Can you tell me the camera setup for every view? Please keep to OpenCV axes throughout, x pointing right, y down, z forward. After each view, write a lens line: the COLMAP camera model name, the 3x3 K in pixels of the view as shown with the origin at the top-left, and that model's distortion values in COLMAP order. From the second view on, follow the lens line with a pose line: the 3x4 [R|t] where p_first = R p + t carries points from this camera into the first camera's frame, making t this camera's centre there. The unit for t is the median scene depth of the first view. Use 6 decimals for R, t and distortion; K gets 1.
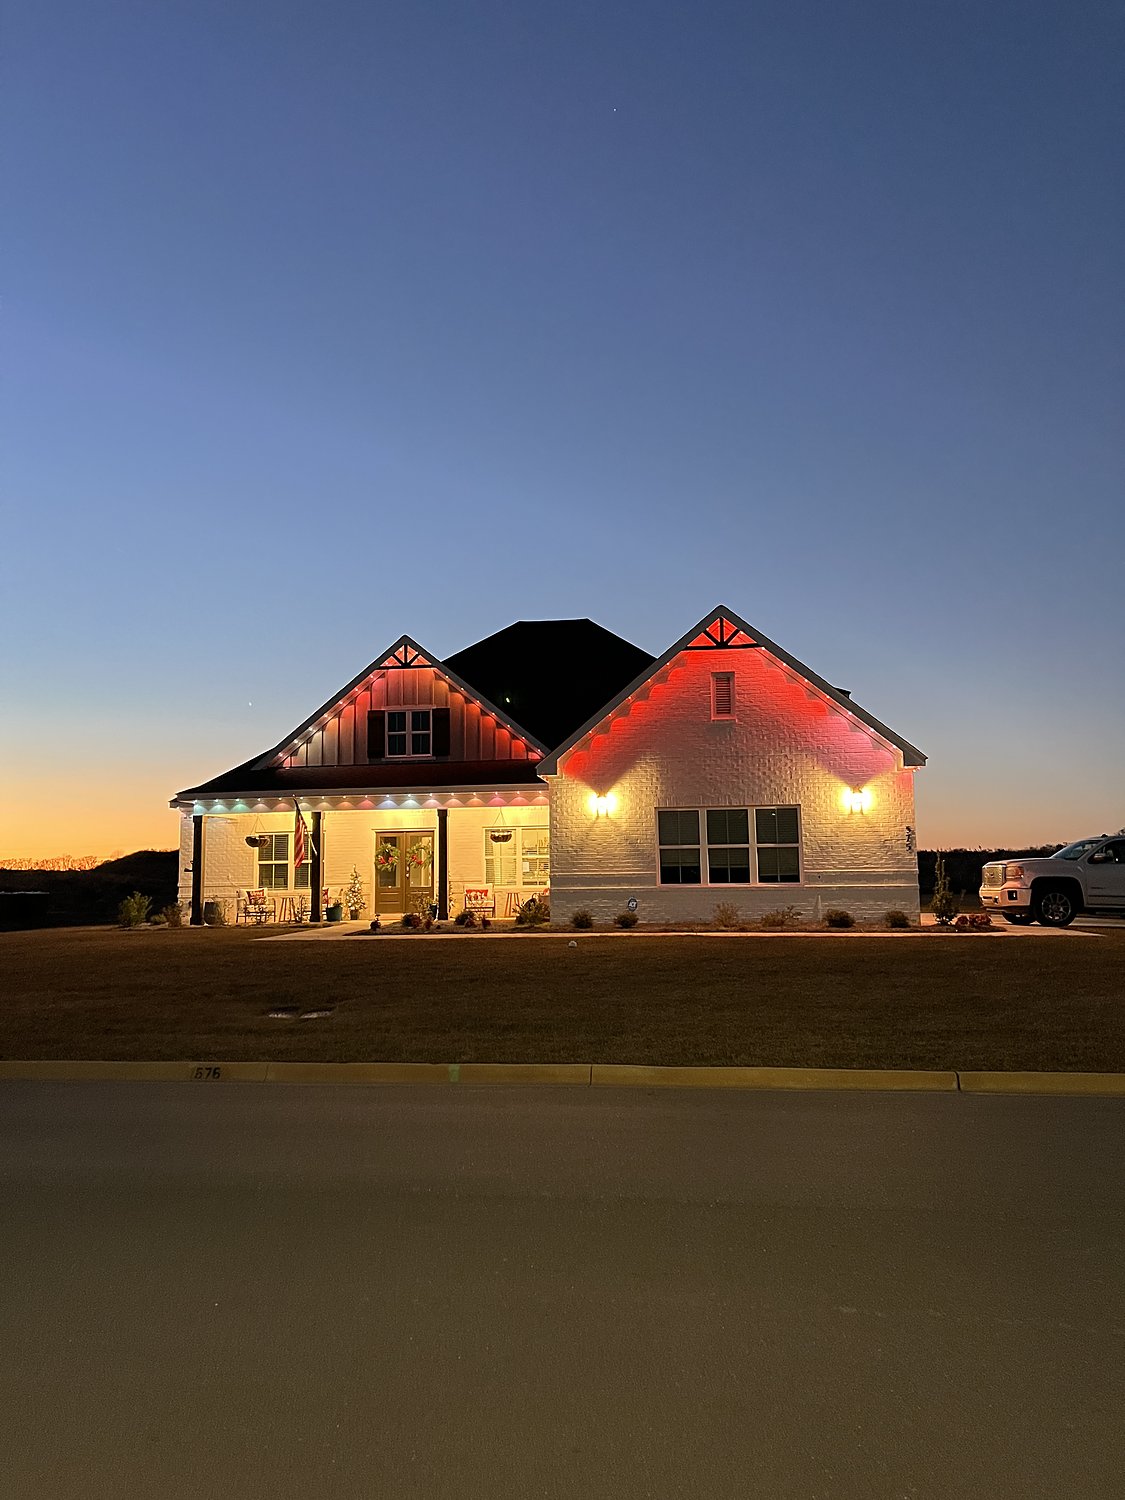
lens RADIAL K [[1122.3, 0, 544.2], [0, 1122.3, 736.9], [0, 0, 1]] dist [0.029367, -0.047414]
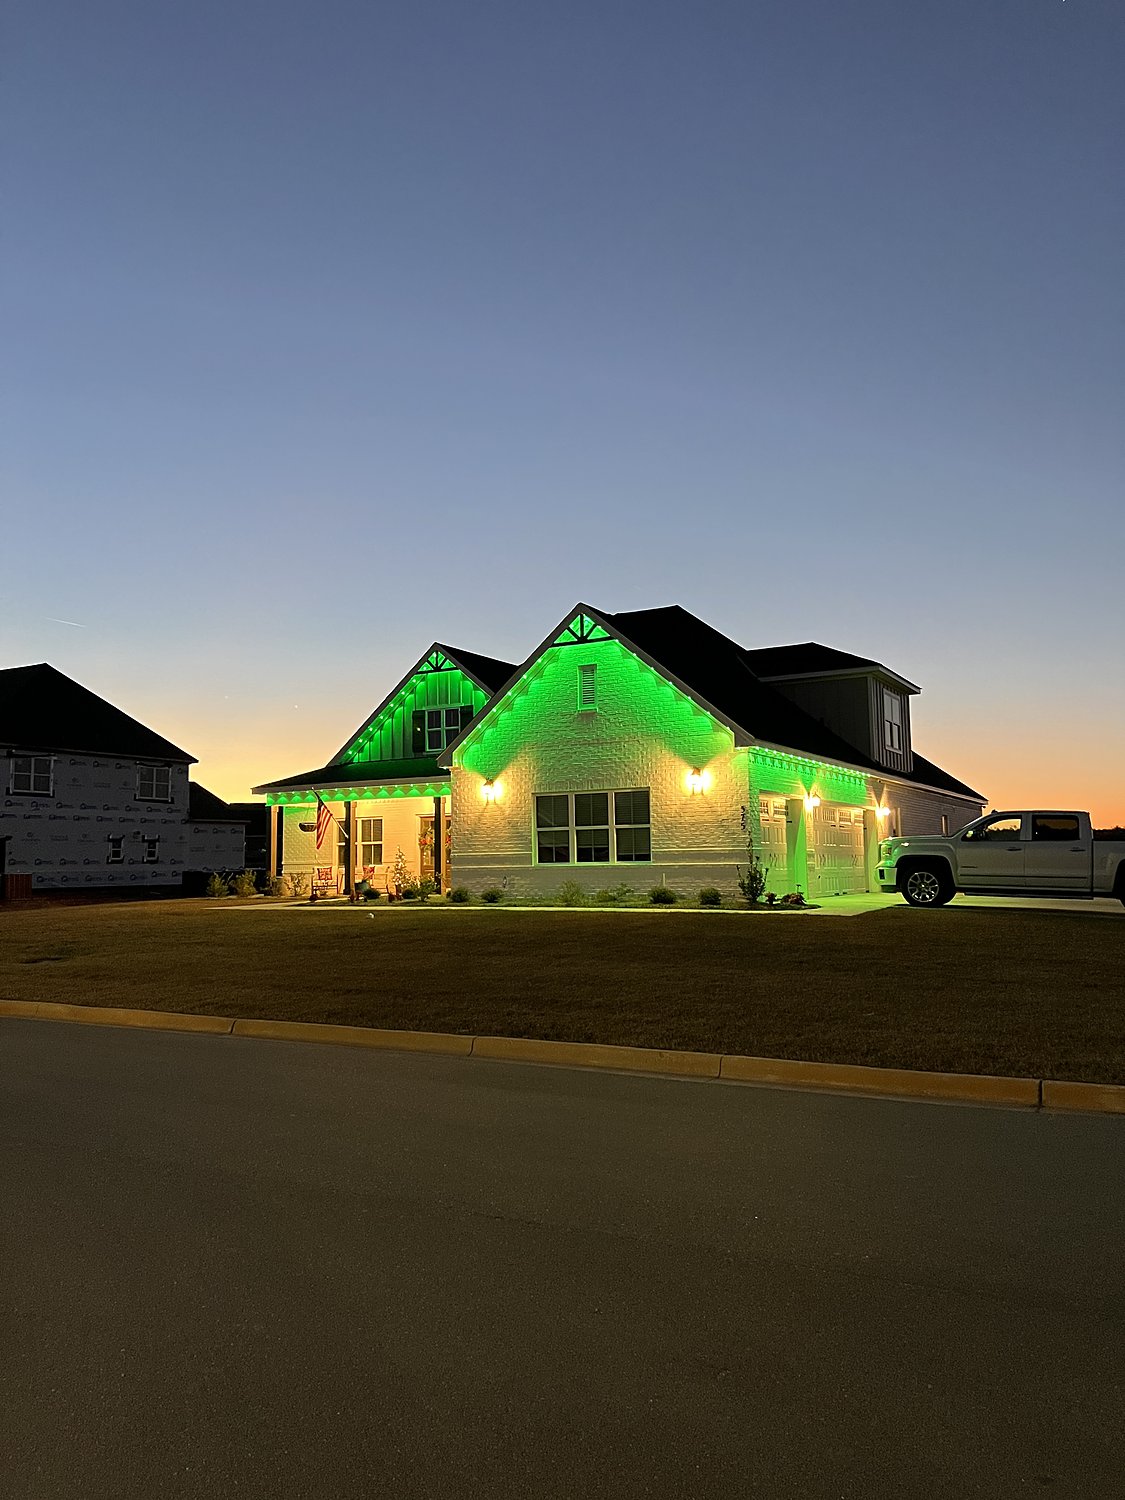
lens RADIAL K [[1122.3, 0, 566.7], [0, 1122.3, 739.3], [0, 0, 1]] dist [0.029367, -0.047414]
pose [[0.929502, -0.041558, -0.366468, 0.532769], [0.050190, 0.998641, 0.014053, -0.003269], [0.365386, -0.031456, 0.930324, -0.003171]]
